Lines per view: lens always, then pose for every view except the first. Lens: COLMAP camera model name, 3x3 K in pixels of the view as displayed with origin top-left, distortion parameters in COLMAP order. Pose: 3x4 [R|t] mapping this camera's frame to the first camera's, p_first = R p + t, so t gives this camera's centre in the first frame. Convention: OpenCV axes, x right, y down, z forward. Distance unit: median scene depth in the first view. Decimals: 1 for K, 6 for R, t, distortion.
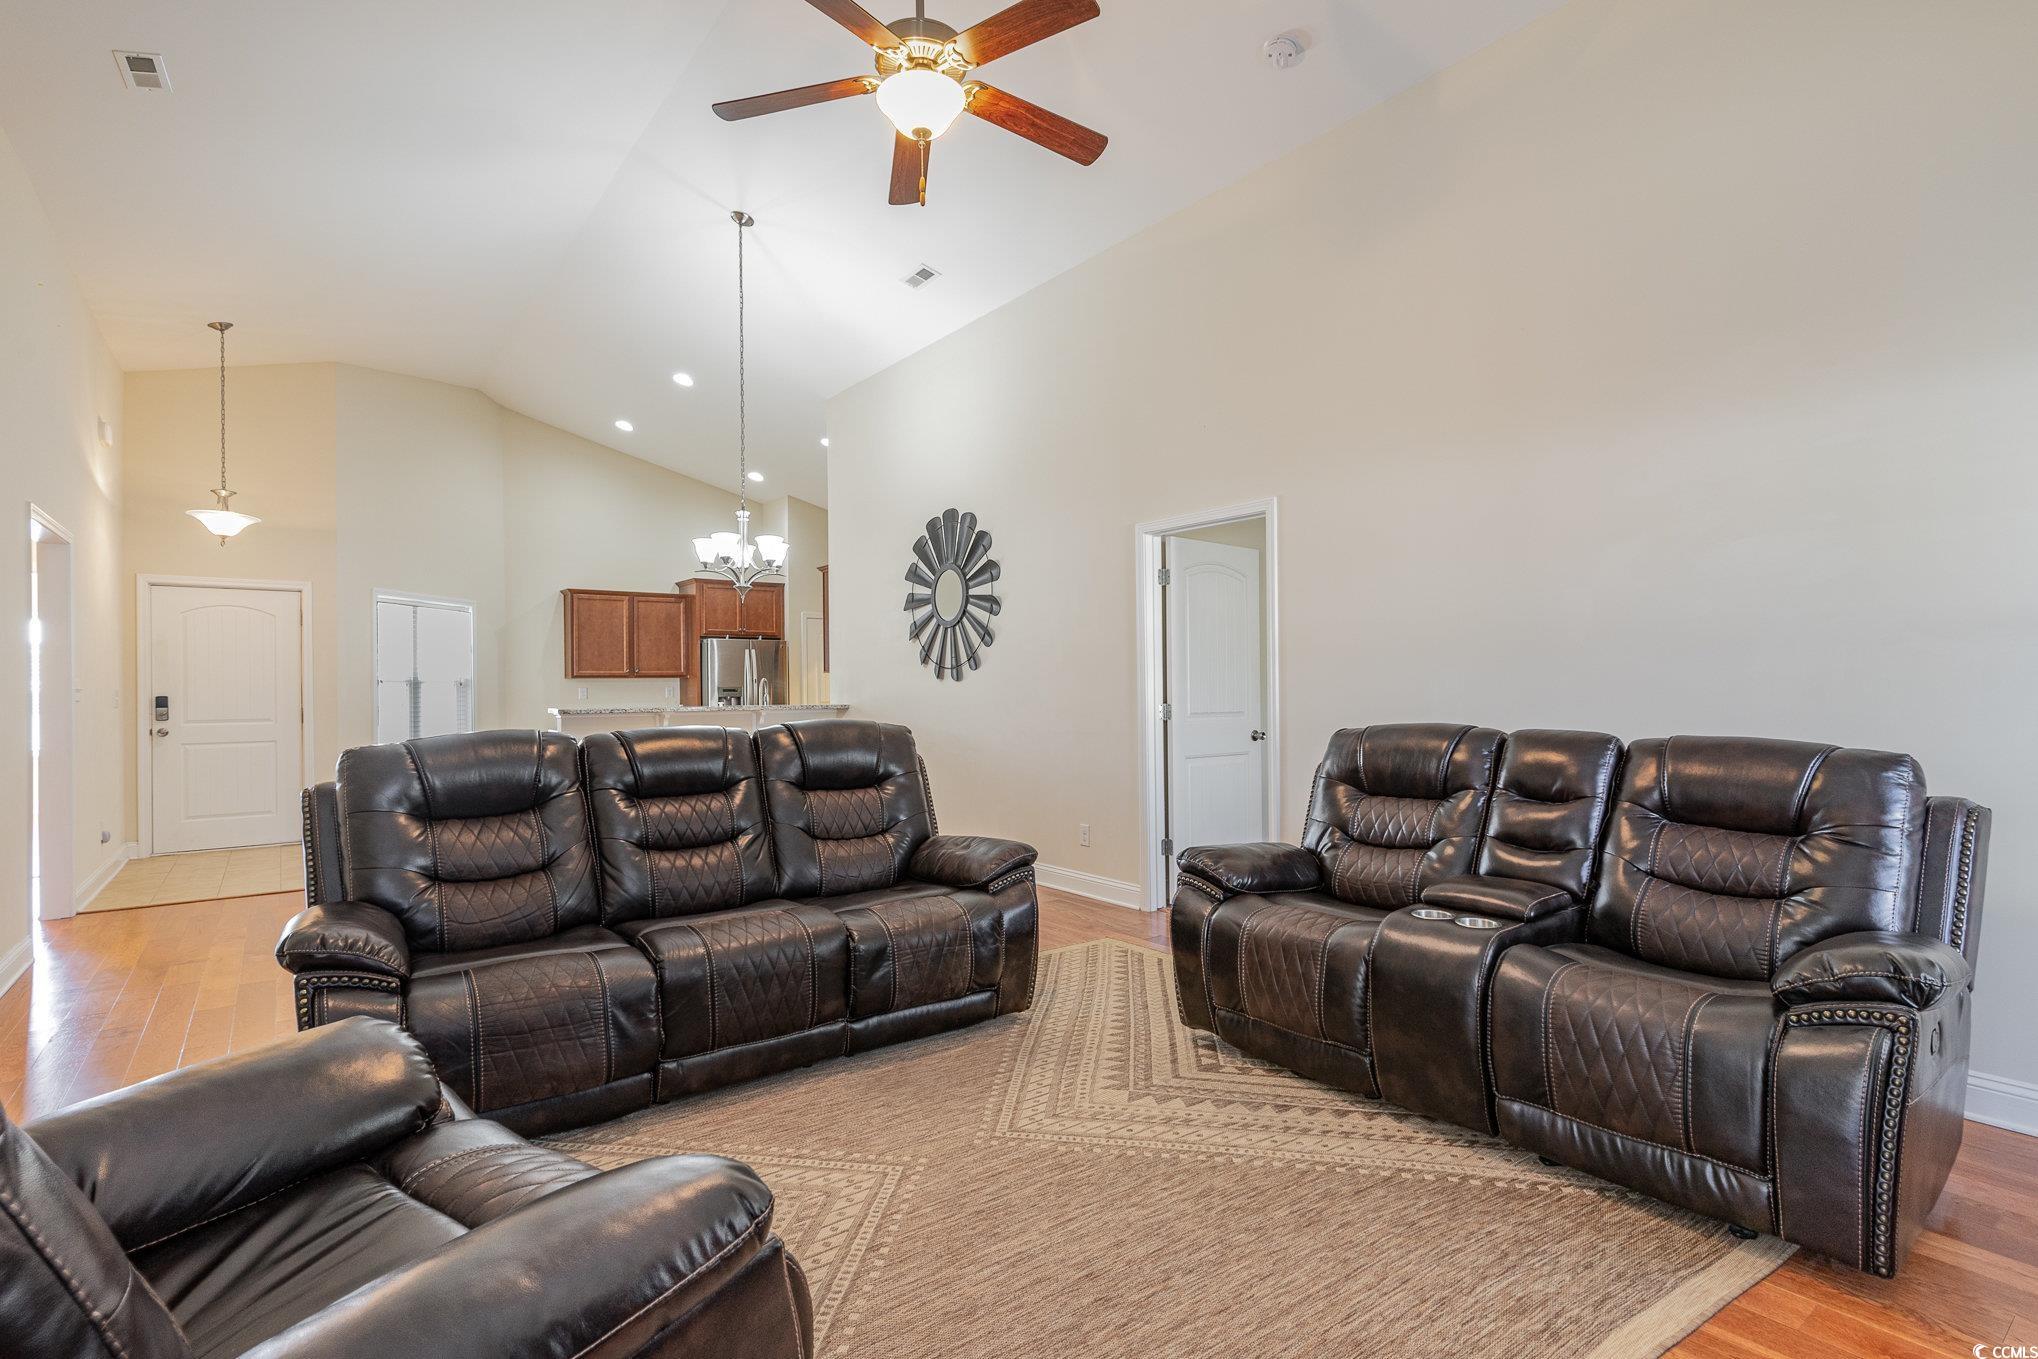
lens RADIAL K [[976.8, 0, 1021.9], [0, 976.8, 655.6], [0, 0, 1]] dist [0.002033, 0.000624]
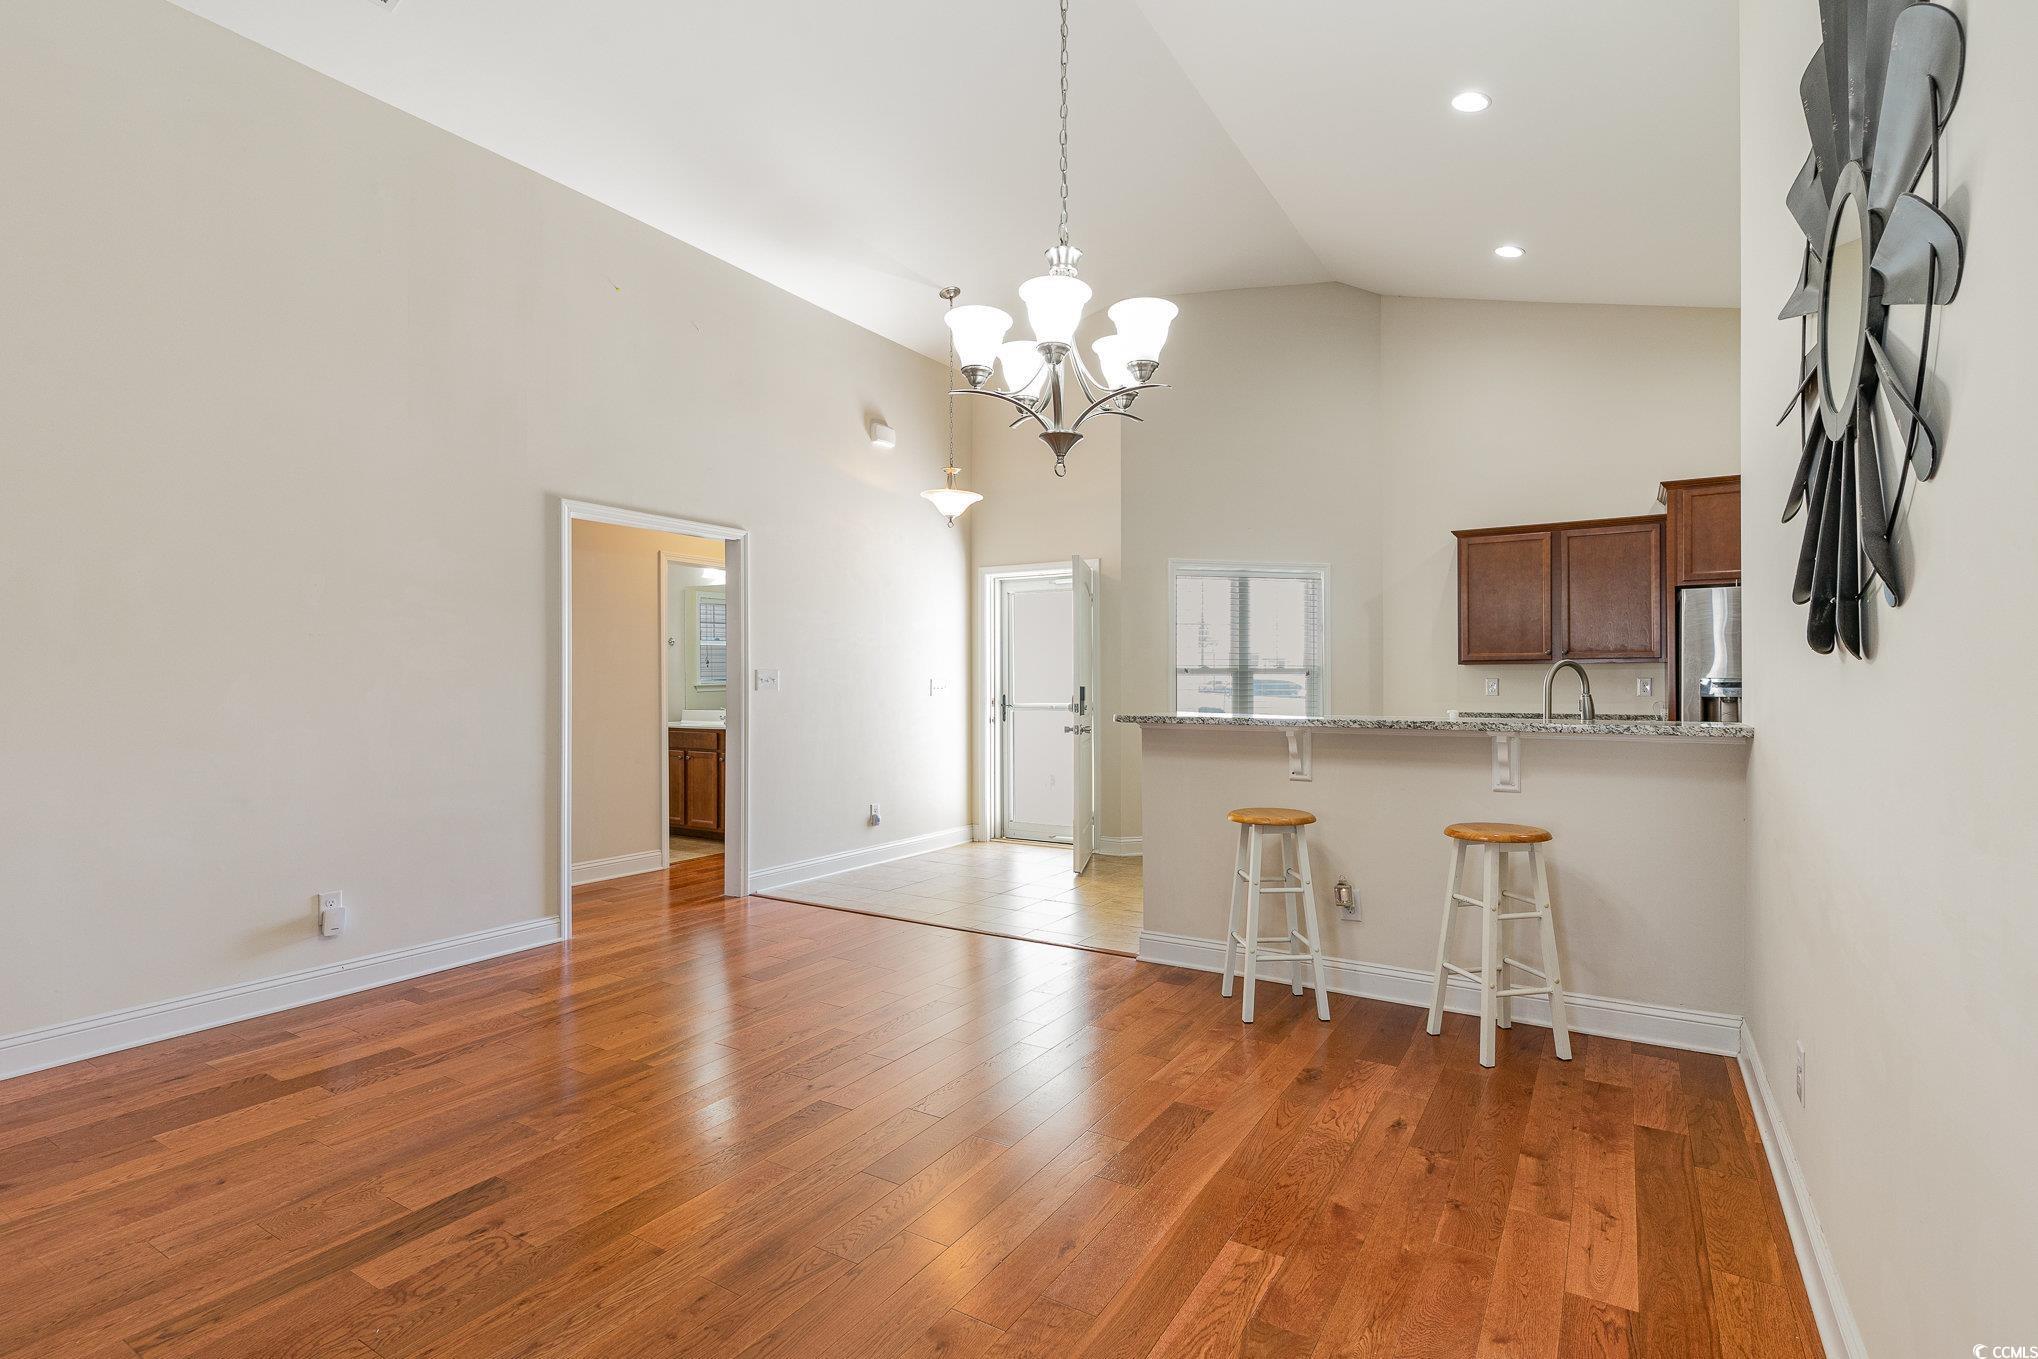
lens RADIAL K [[976.8, 0, 1021.9], [0, 976.8, 655.6], [0, 0, 1]] dist [0.002033, 0.000624]
pose [[0.366606, -0.023330, -0.930084, 0.041497], [0.031402, 0.999426, -0.012692, 0.014102], [0.929846, -0.024554, 0.367128, 0.467817]]
